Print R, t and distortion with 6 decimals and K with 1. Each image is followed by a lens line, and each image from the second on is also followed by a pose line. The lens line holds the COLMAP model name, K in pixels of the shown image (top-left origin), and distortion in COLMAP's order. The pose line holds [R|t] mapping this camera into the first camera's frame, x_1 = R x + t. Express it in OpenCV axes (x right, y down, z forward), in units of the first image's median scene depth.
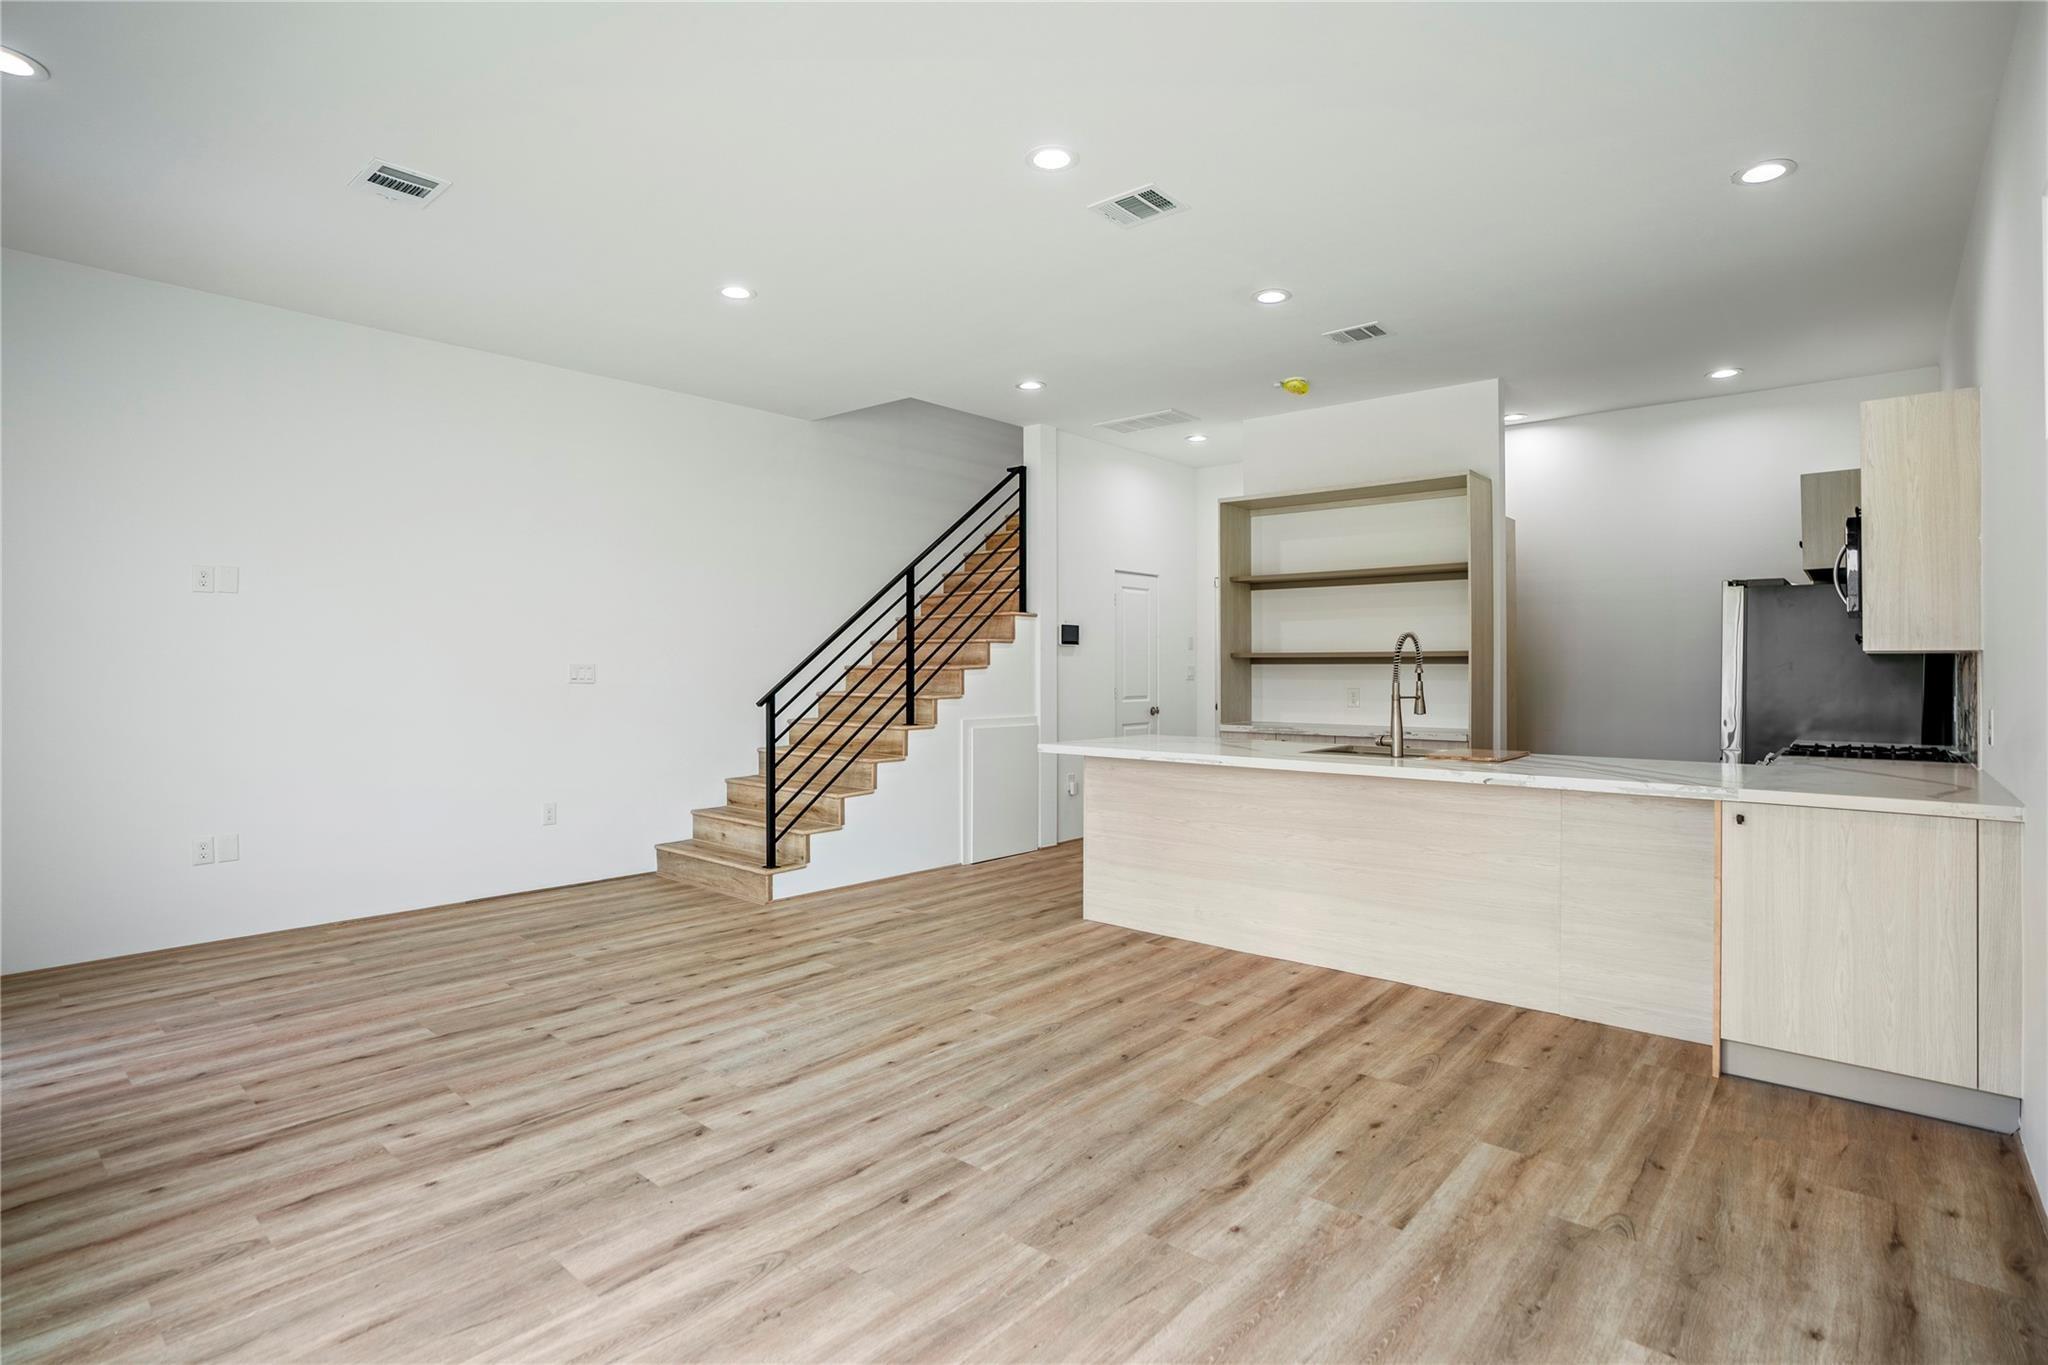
lens RADIAL K [[1016.6, 0, 1022.2], [0, 1016.6, 670.2], [0, 0, 1]] dist [-0.036322, 0.007337]
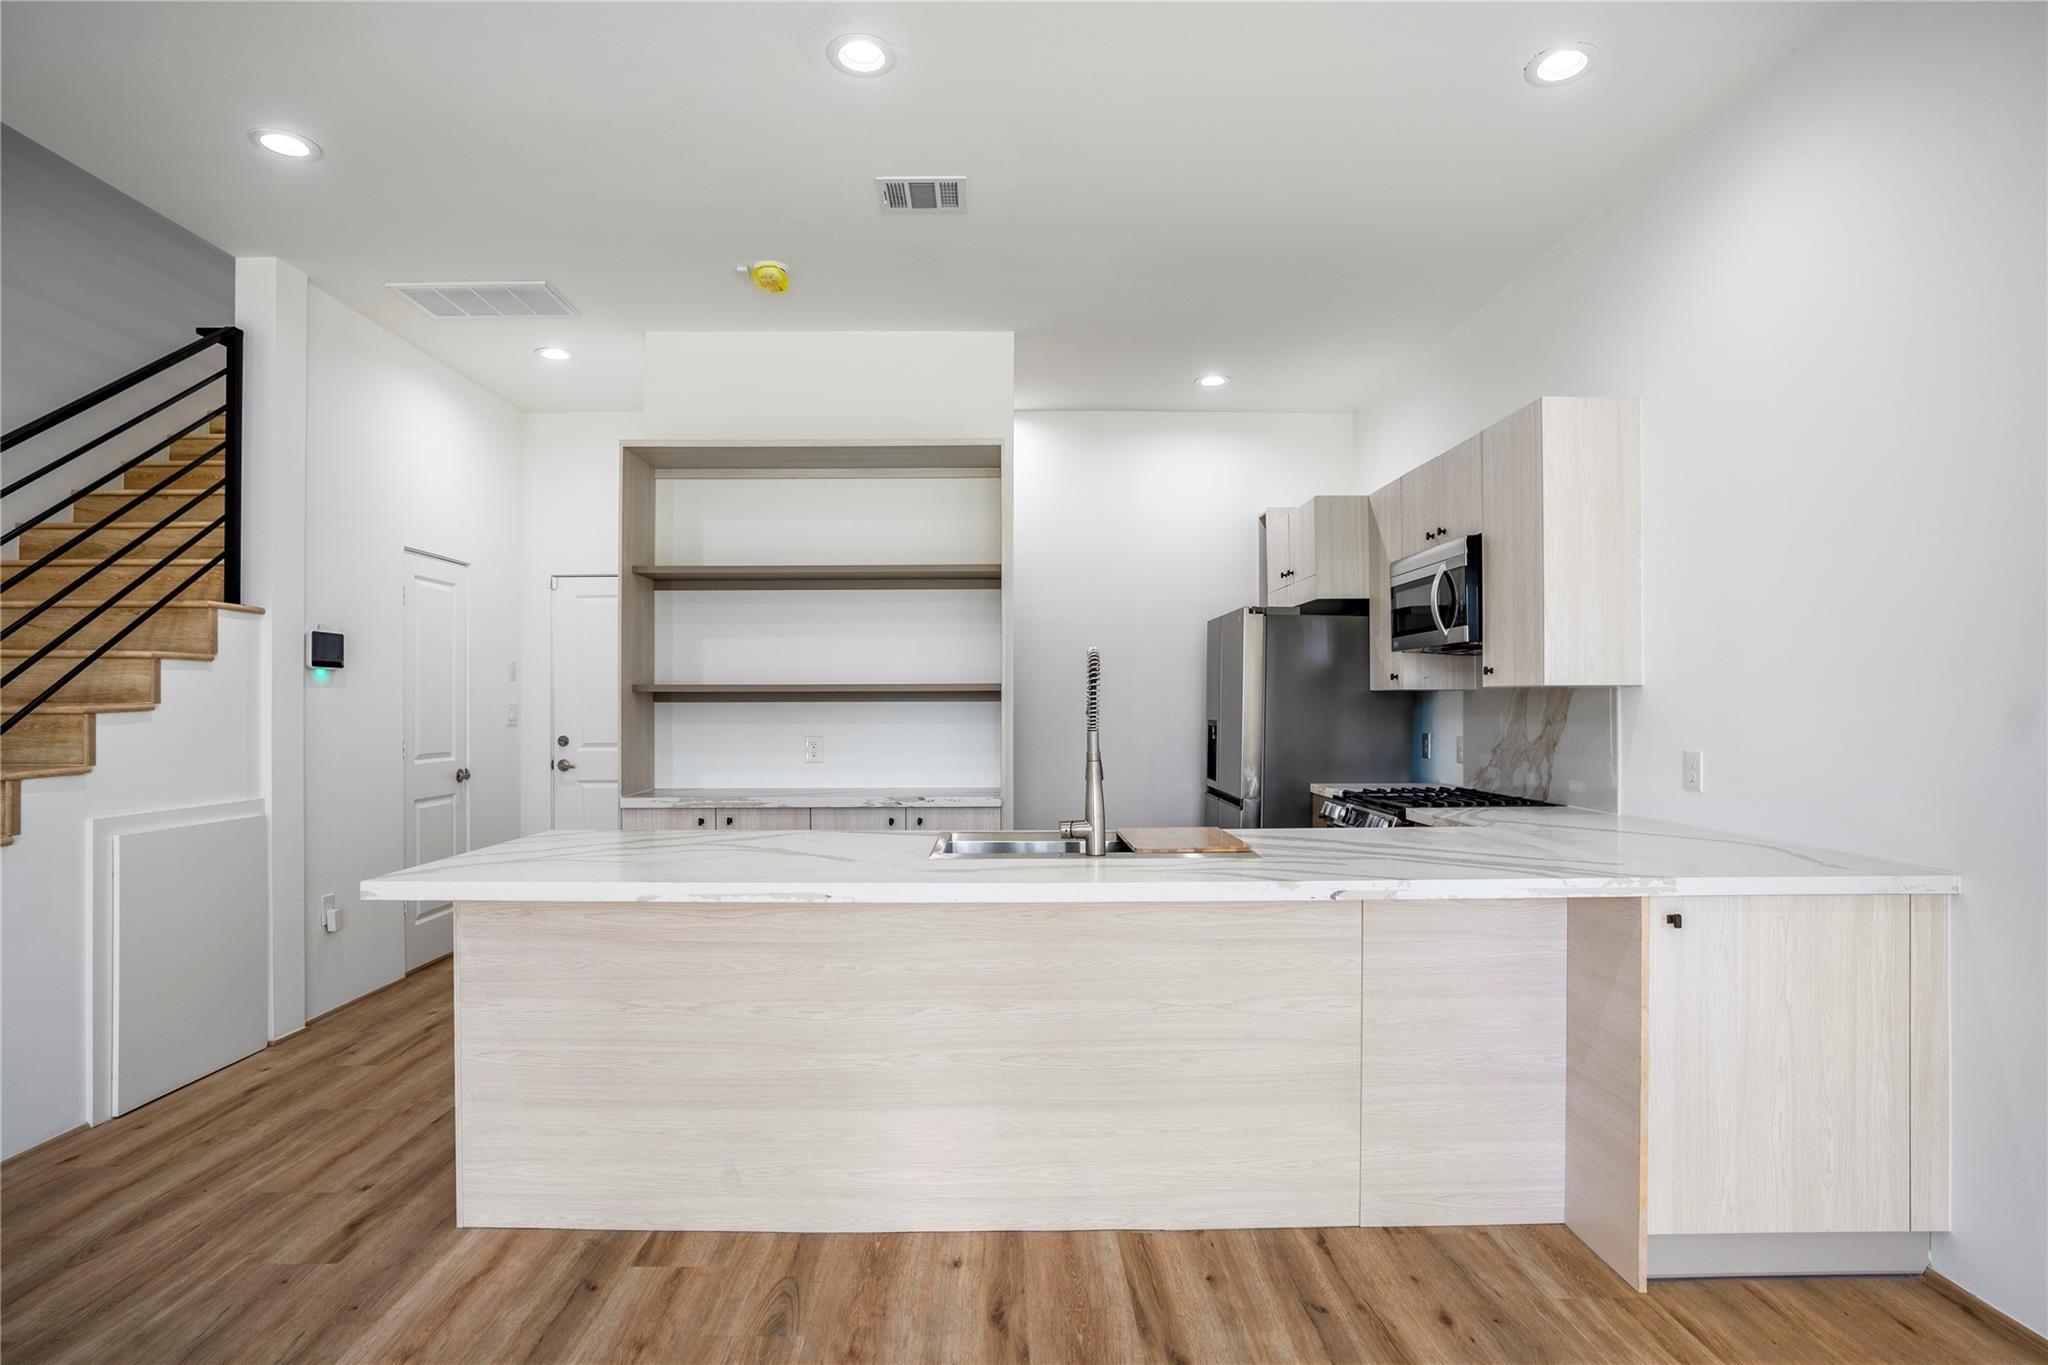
lens RADIAL K [[1016.6, 0, 980.5], [0, 1016.6, 701.0], [0, 0, 1]] dist [-0.036322, 0.007337]
pose [[0.750650, 0.000218, 0.660700, -0.076228], [0.004930, 0.999970, -0.005931, -0.002527], [-0.660682, 0.007710, 0.750626, 0.538859]]
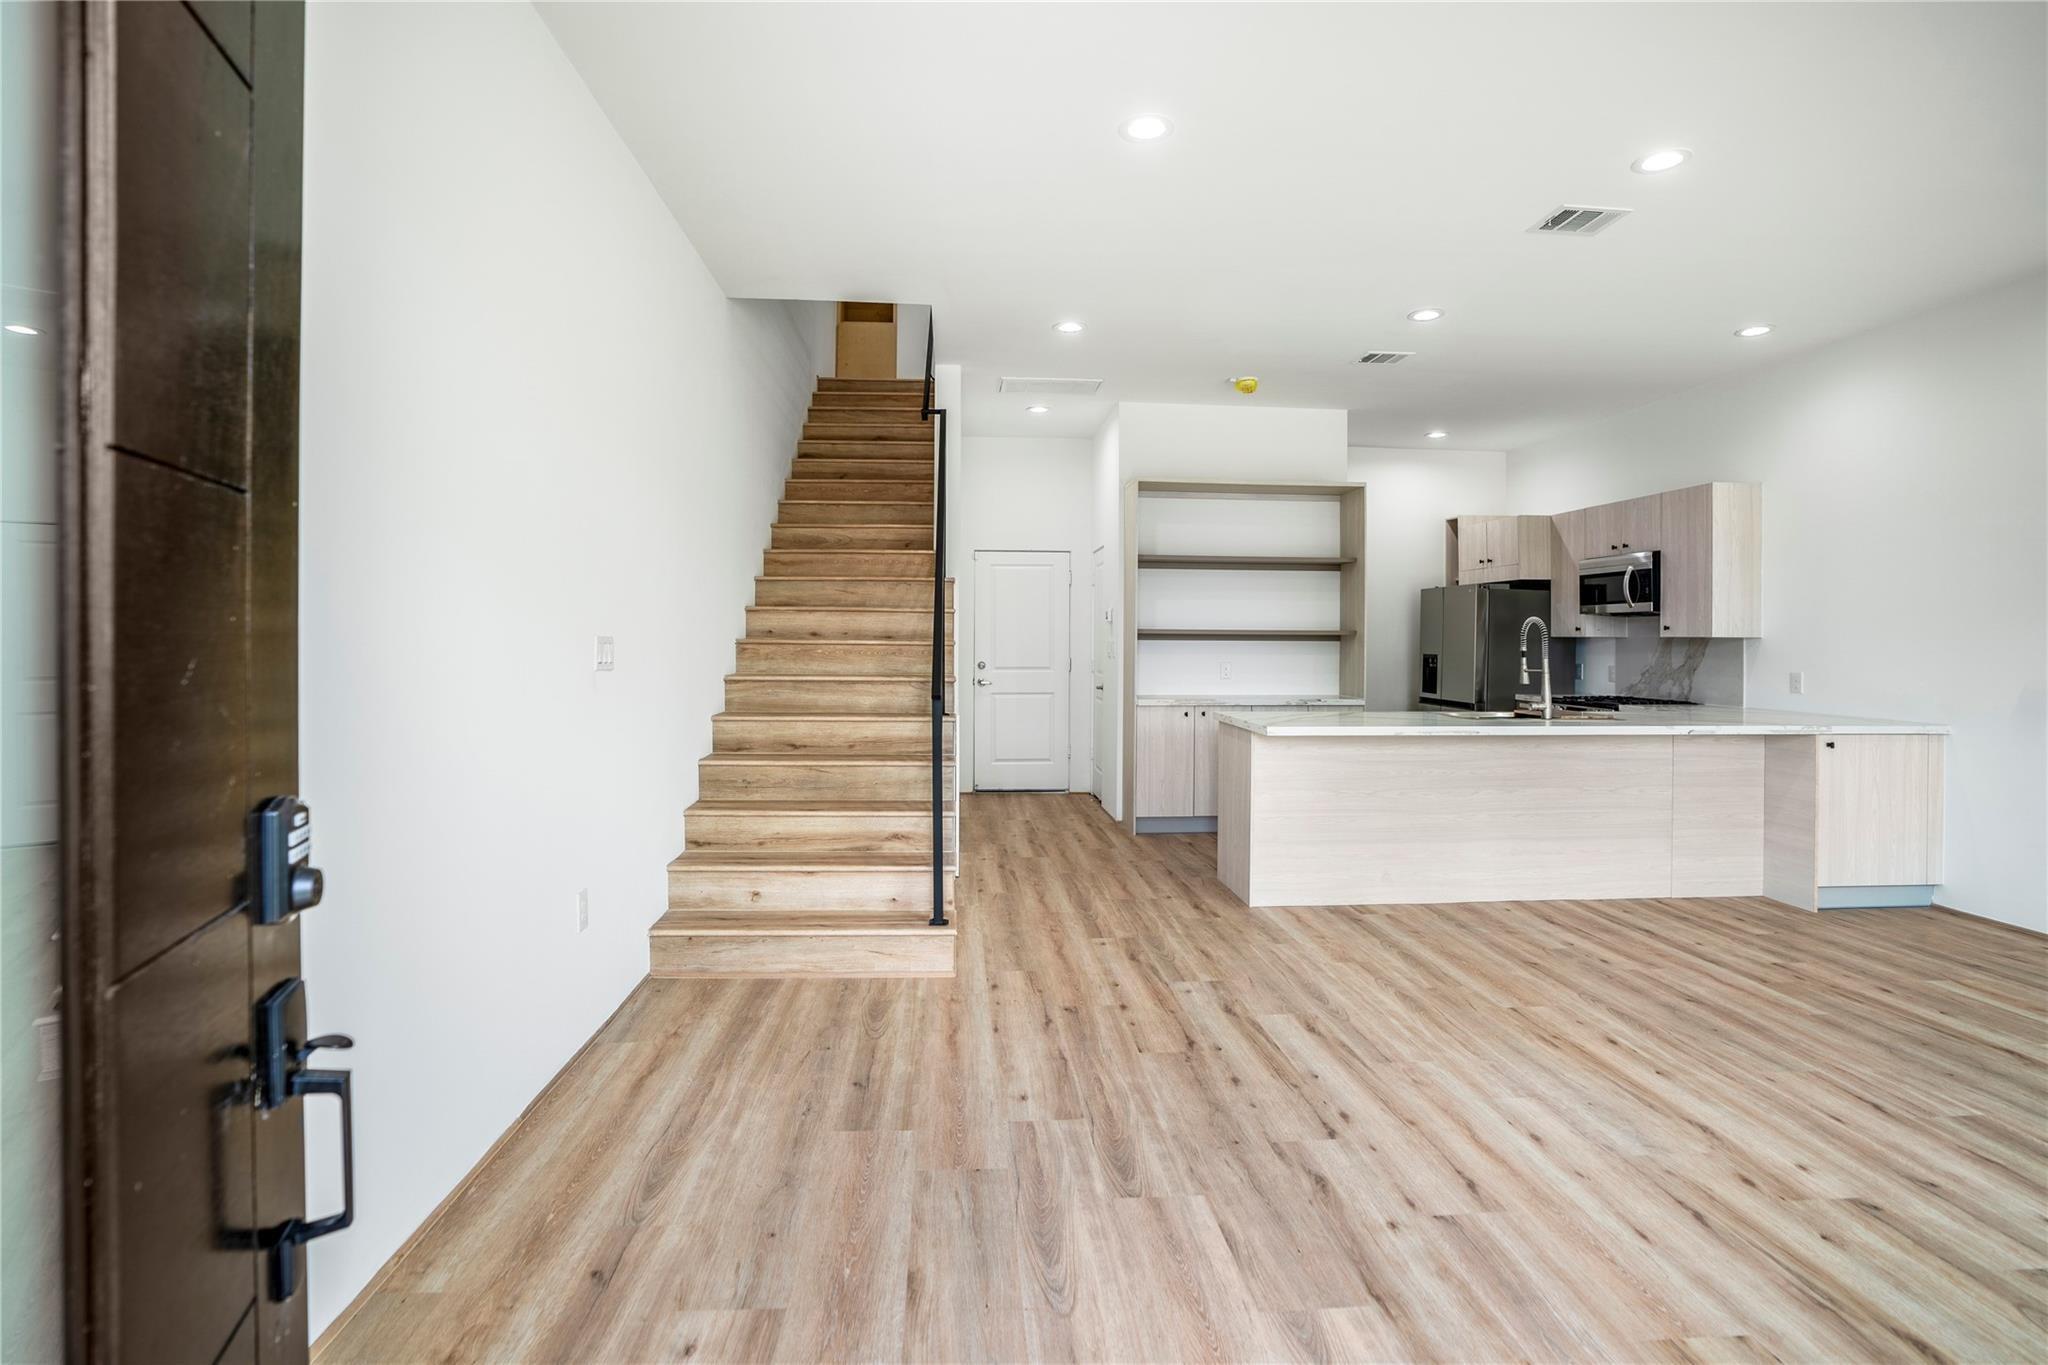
lens RADIAL K [[974.7, 0, 1001.2], [0, 974.7, 638.1], [0, 0, 1]] dist [-0.012417, 0.004679]
pose [[0.686179, 0.004285, 0.727420, -0.889910], [-0.003876, 0.999990, -0.002235, -0.008096], [-0.727422, -0.001286, 0.686189, 0.612703]]
